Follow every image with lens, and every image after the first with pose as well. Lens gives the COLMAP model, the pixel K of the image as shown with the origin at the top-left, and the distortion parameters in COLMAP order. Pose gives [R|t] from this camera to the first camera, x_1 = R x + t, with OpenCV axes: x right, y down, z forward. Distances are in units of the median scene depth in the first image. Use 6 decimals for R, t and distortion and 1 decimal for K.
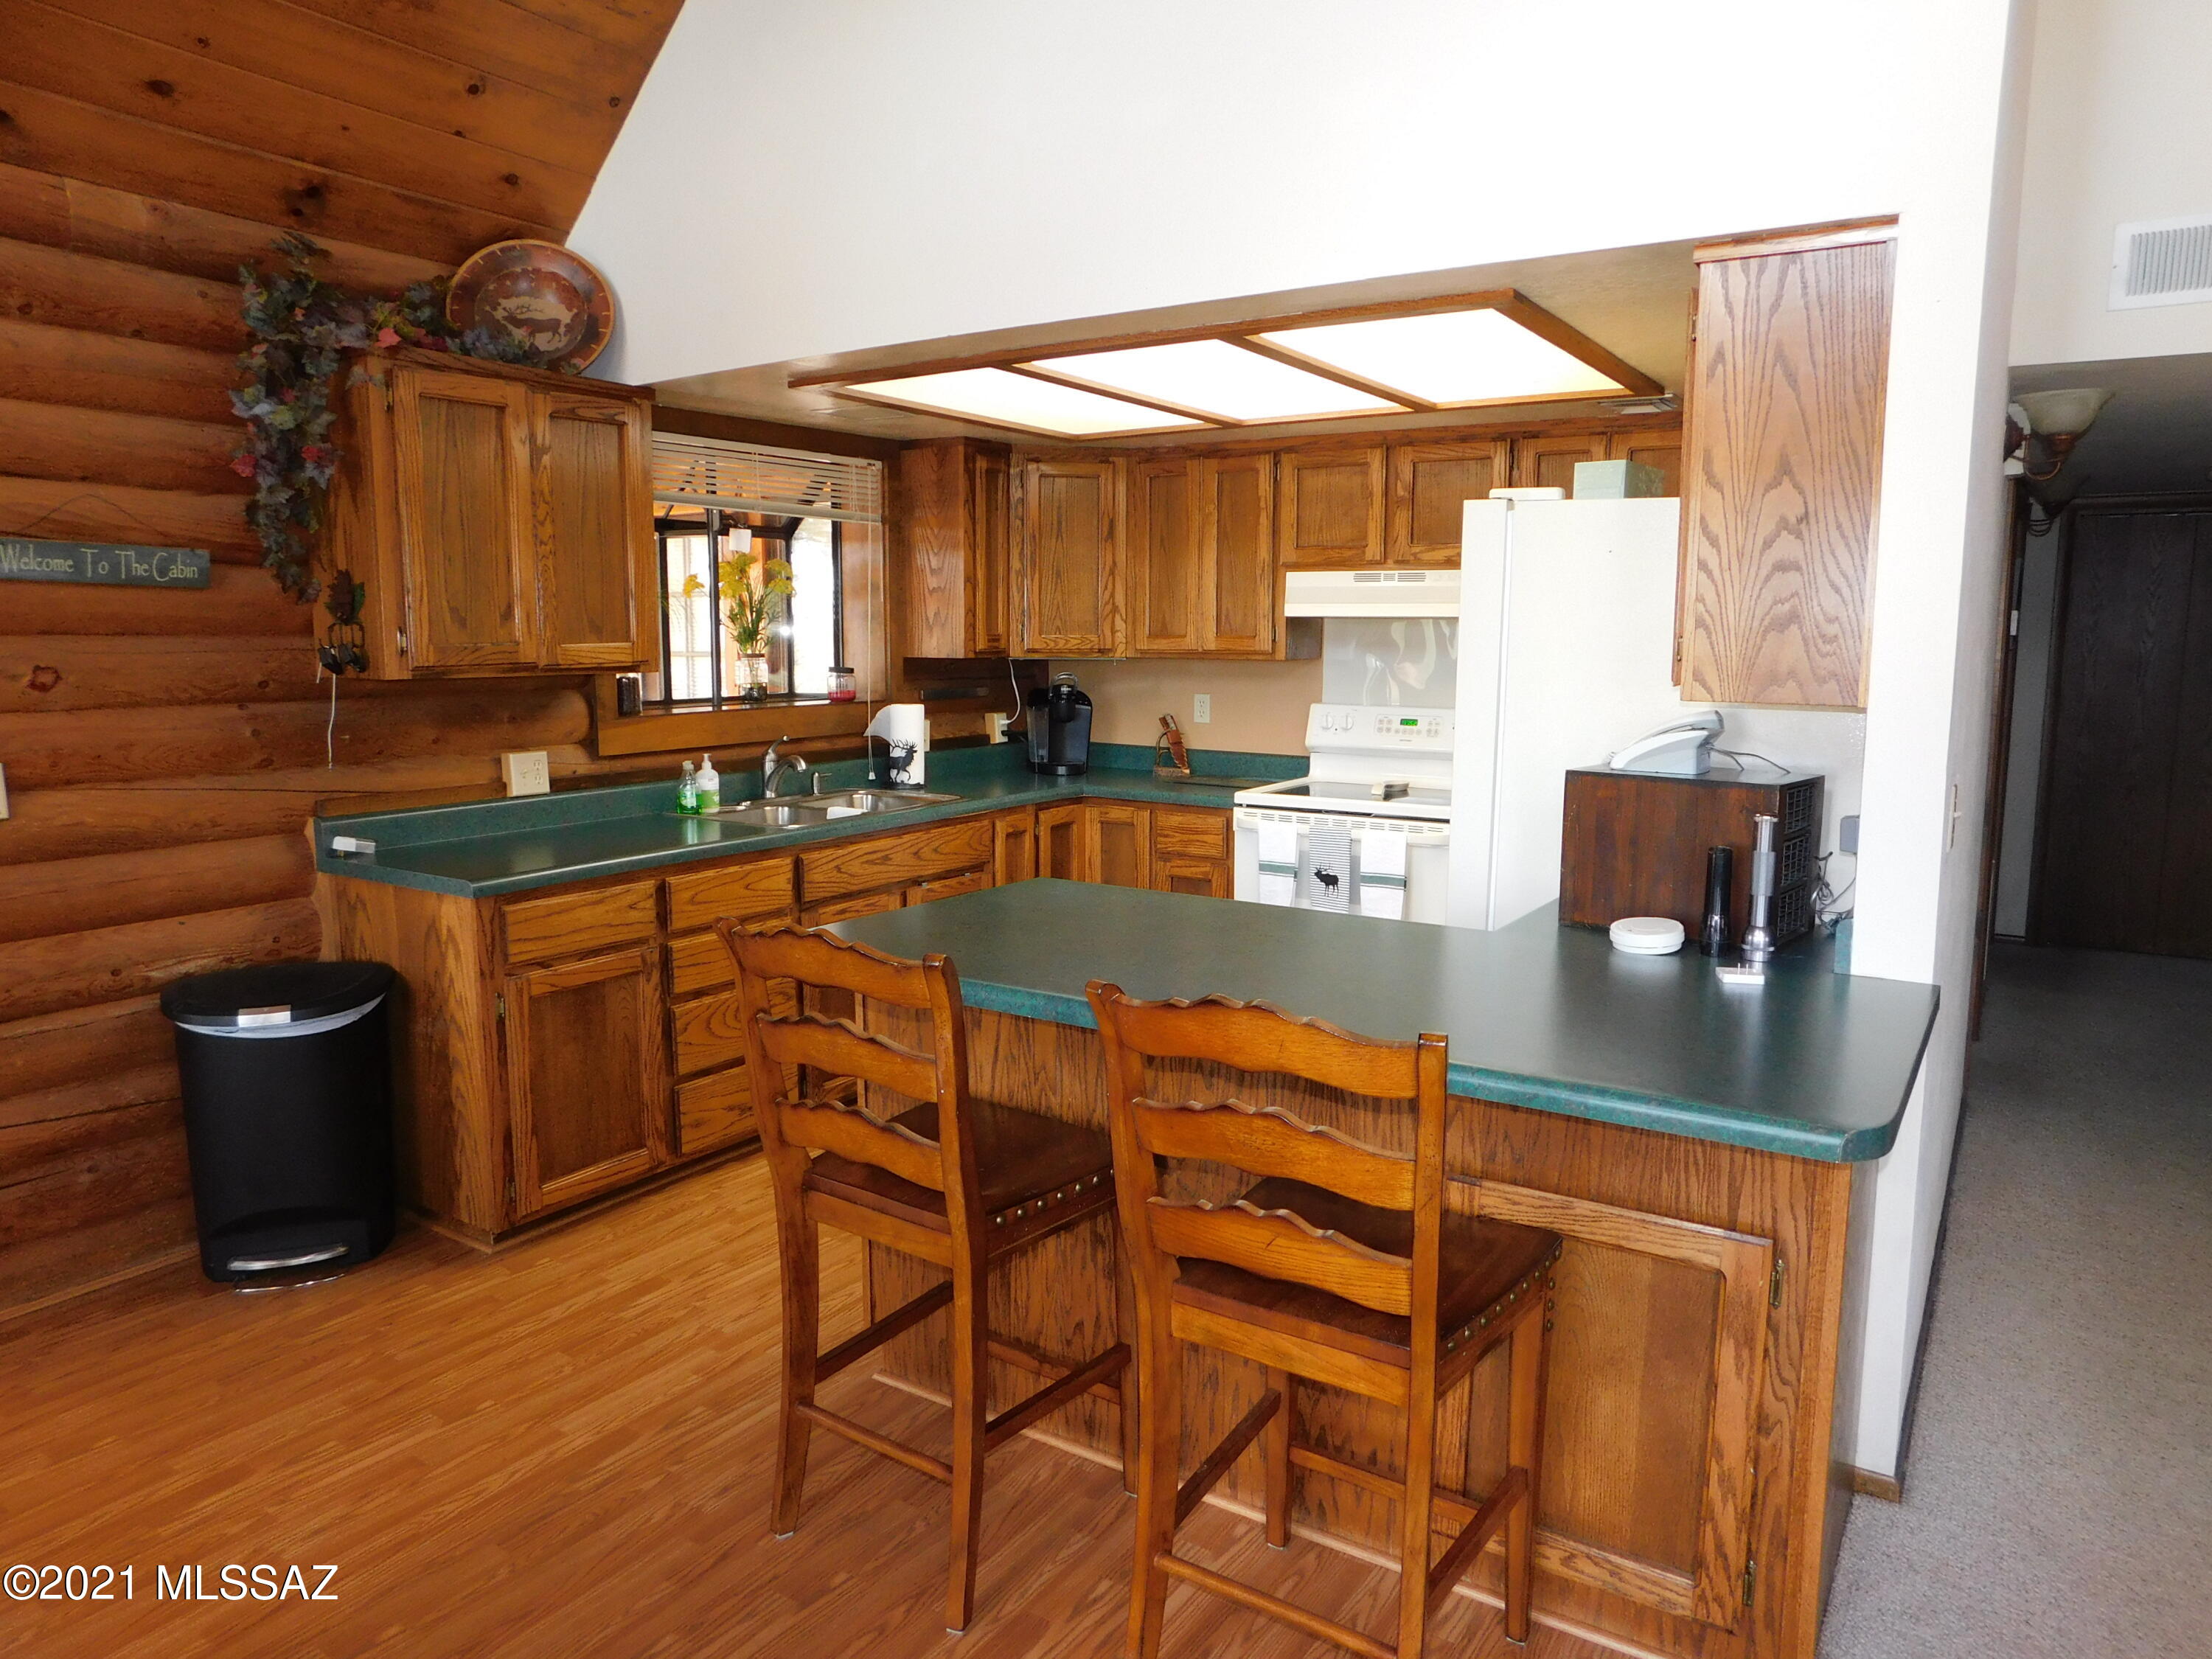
lens RADIAL K [[1454.4, 0, 1122.0], [0, 1454.4, 828.4], [0, 0, 1]] dist [-0.040227, 0.002037]
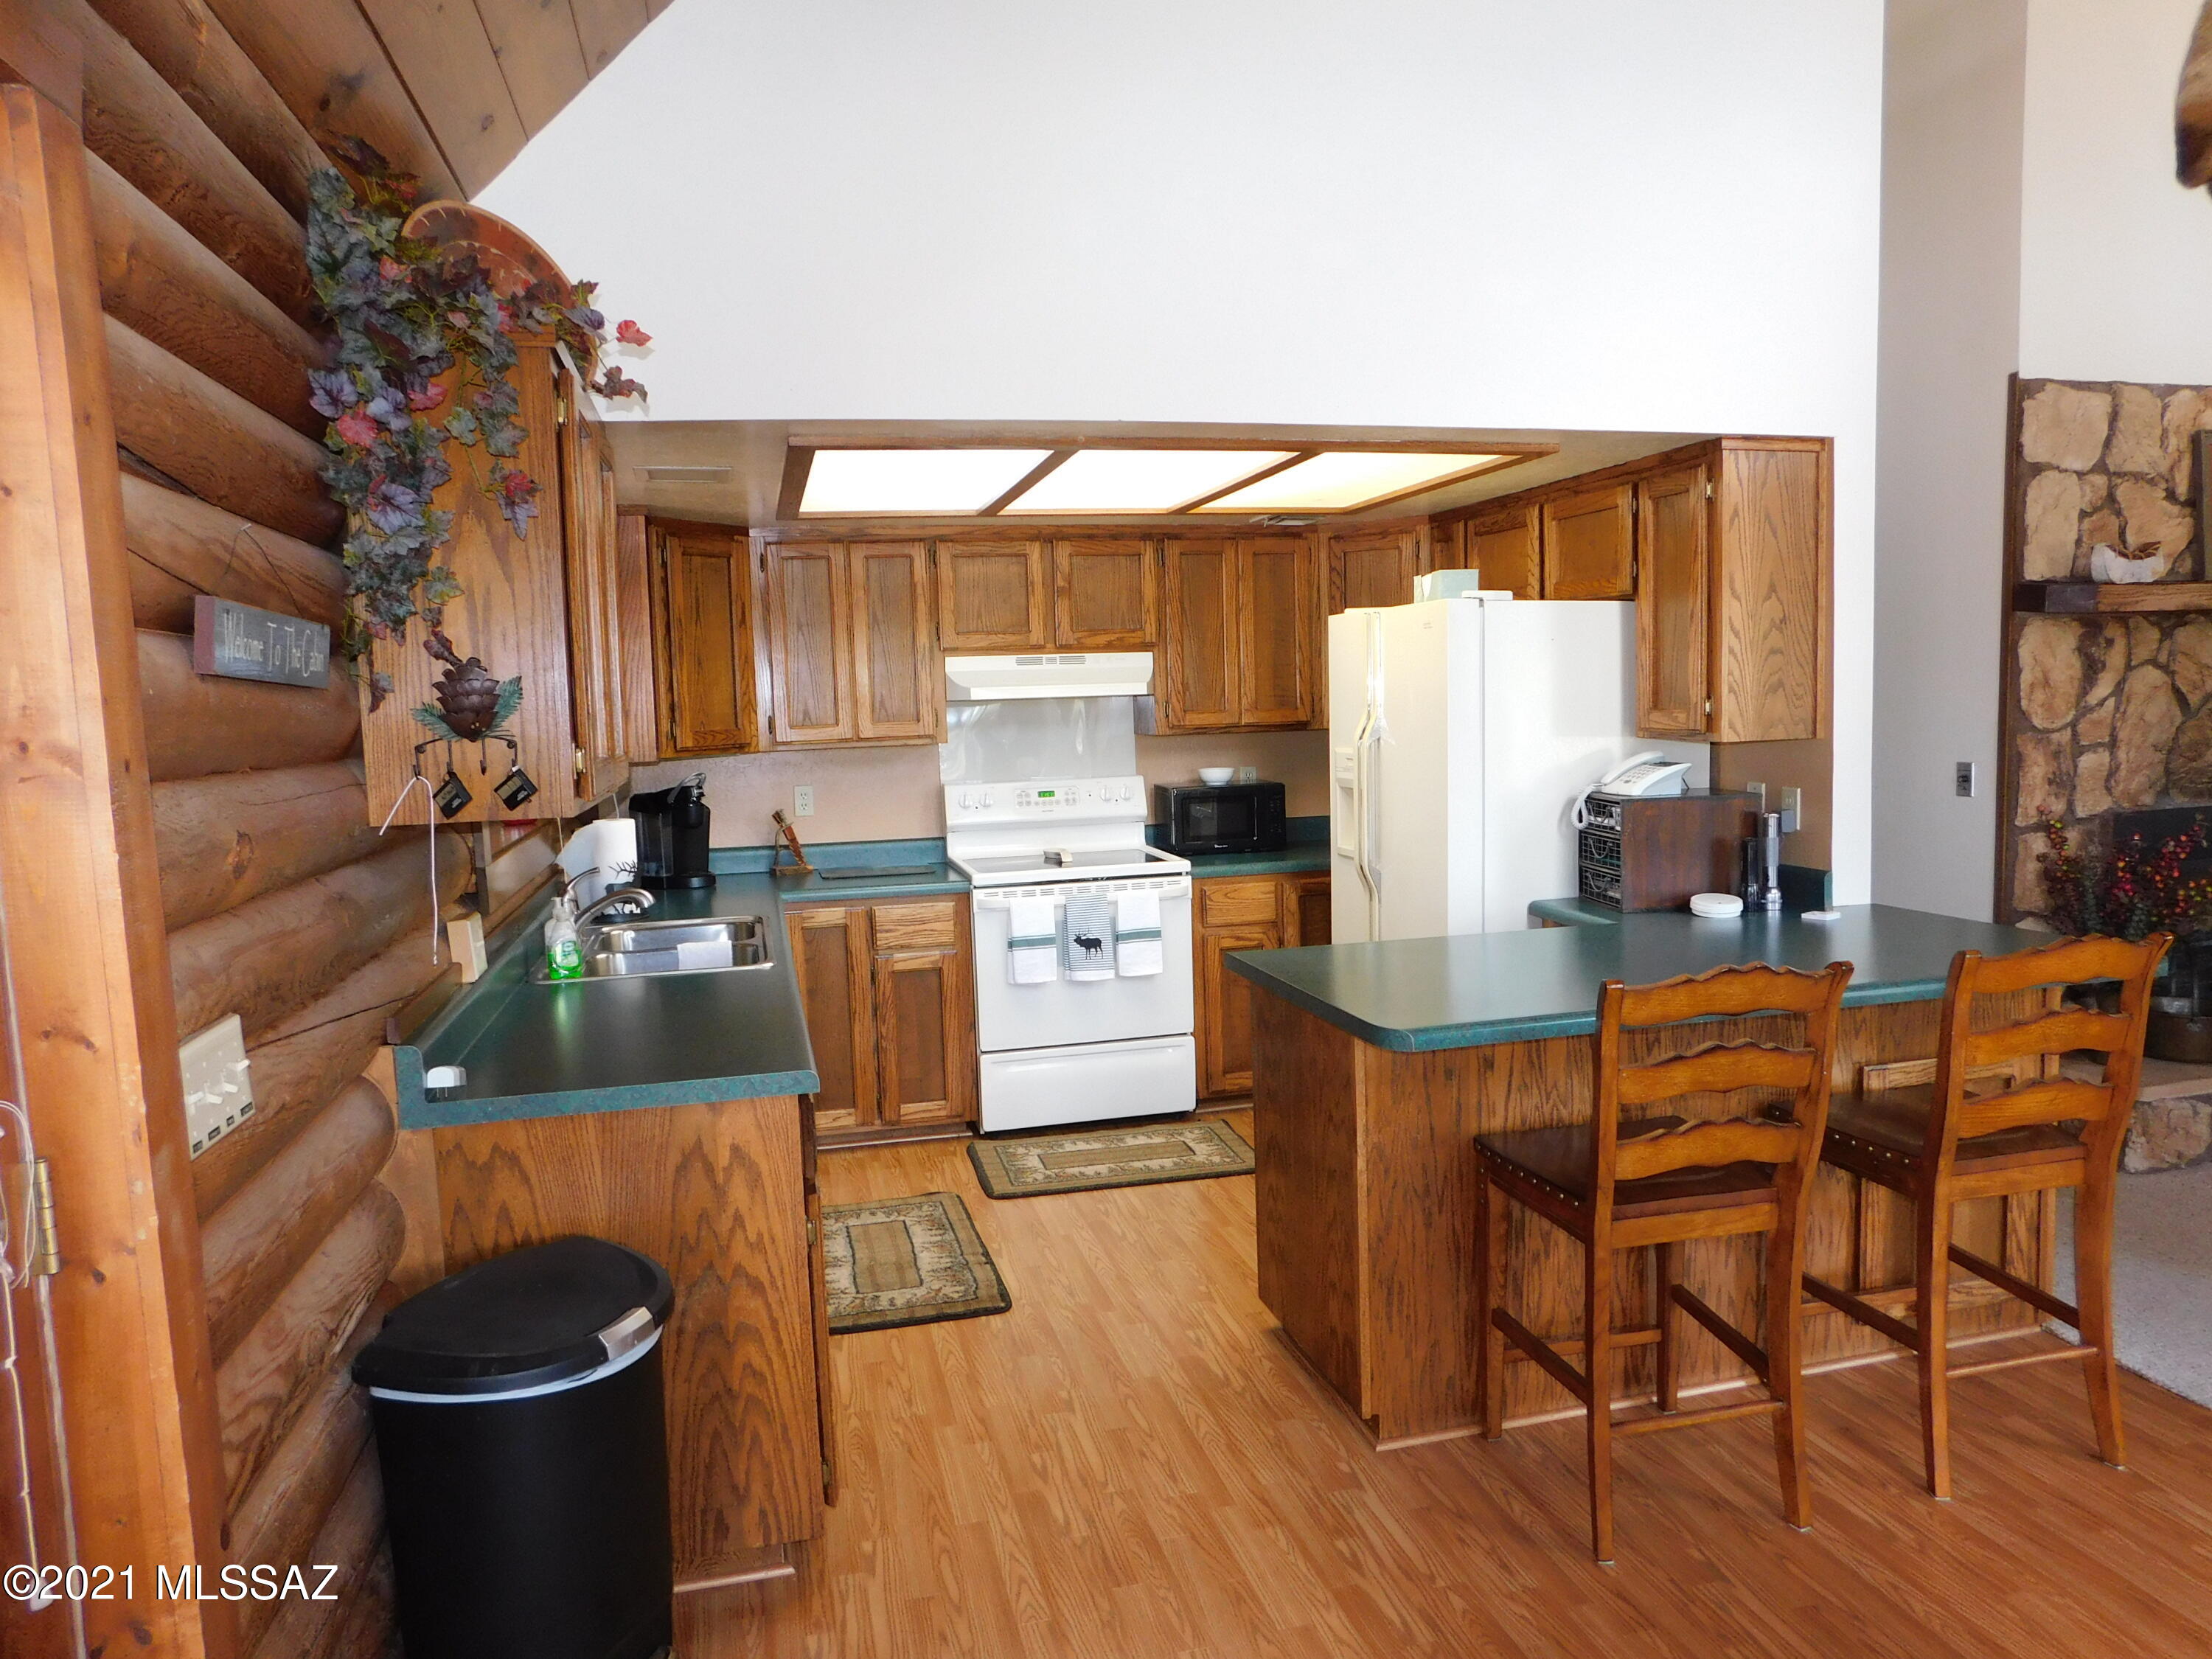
lens RADIAL K [[1454.4, 0, 1124.1], [0, 1454.4, 830.5], [0, 0, 1]] dist [-0.040227, 0.002037]
pose [[0.678850, -0.093312, 0.728323, -0.608818], [0.132226, 0.991213, 0.003749, -0.047318], [-0.722273, 0.093758, 0.685223, 0.245831]]
